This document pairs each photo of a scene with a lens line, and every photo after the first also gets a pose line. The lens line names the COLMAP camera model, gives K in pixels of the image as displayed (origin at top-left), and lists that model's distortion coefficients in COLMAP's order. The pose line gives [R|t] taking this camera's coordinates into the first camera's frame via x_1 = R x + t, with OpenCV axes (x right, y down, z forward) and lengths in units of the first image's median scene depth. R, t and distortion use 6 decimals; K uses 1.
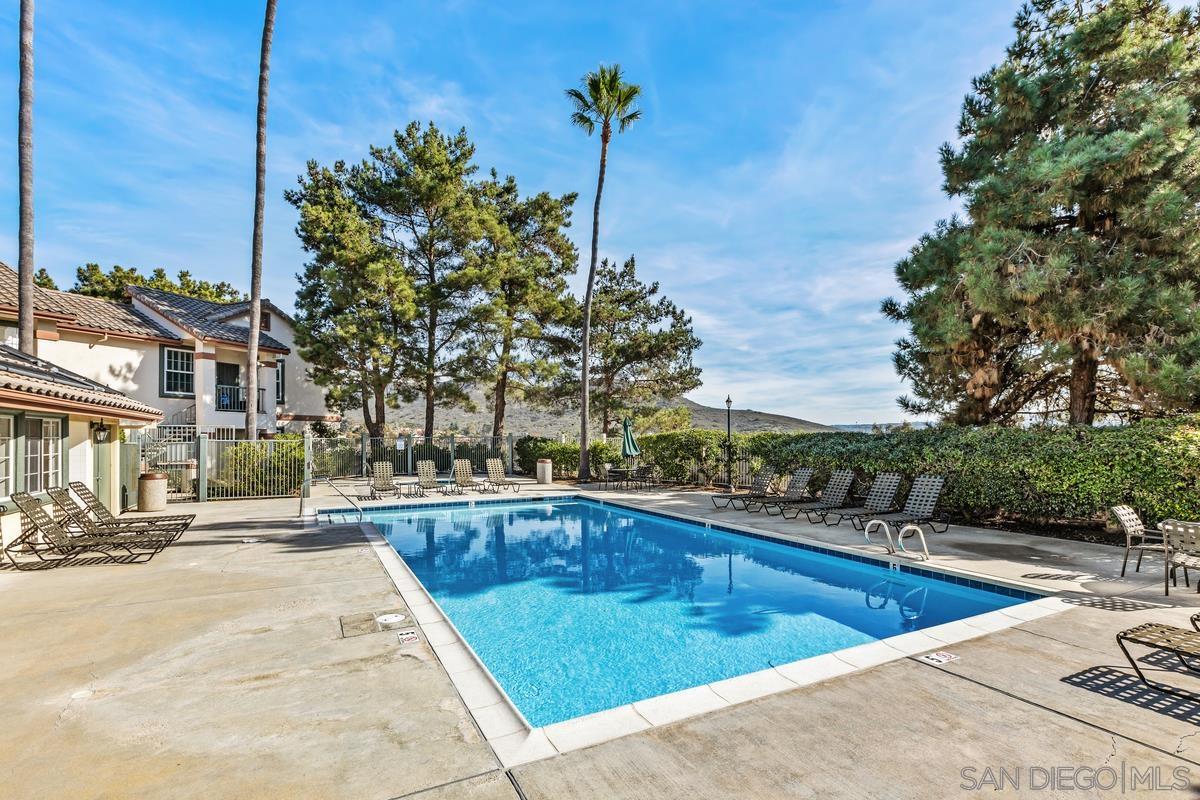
lens RADIAL K [[566.8, 0, 601.7], [0, 566.8, 448.2], [0, 0, 1]] dist [0.003989, 0.000459]
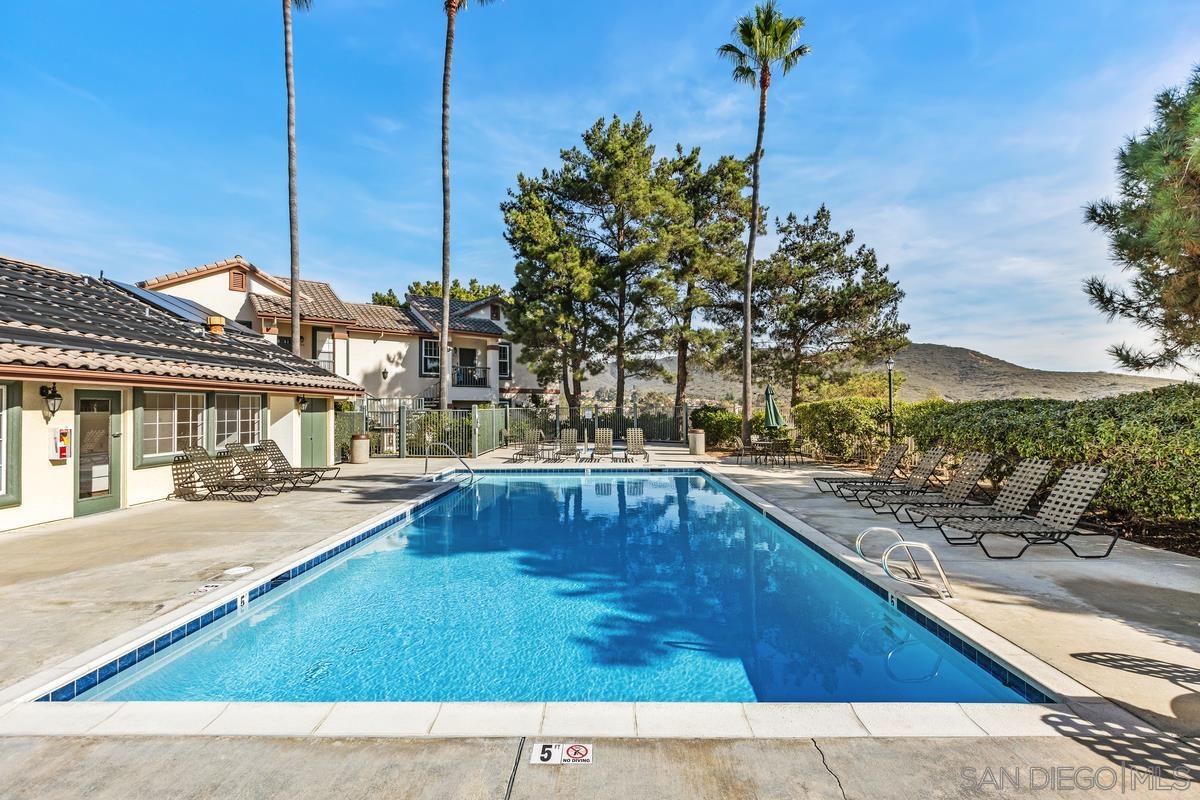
lens RADIAL K [[539.9, 0, 594.8], [0, 539.9, 414.6], [0, 0, 1]] dist [0.002070, -0.000312]
pose [[0.879406, 0.005103, -0.476046, 0.172640], [-0.007186, 0.999971, -0.002555, -0.002171], [0.476019, 0.005668, 0.879417, 0.090409]]
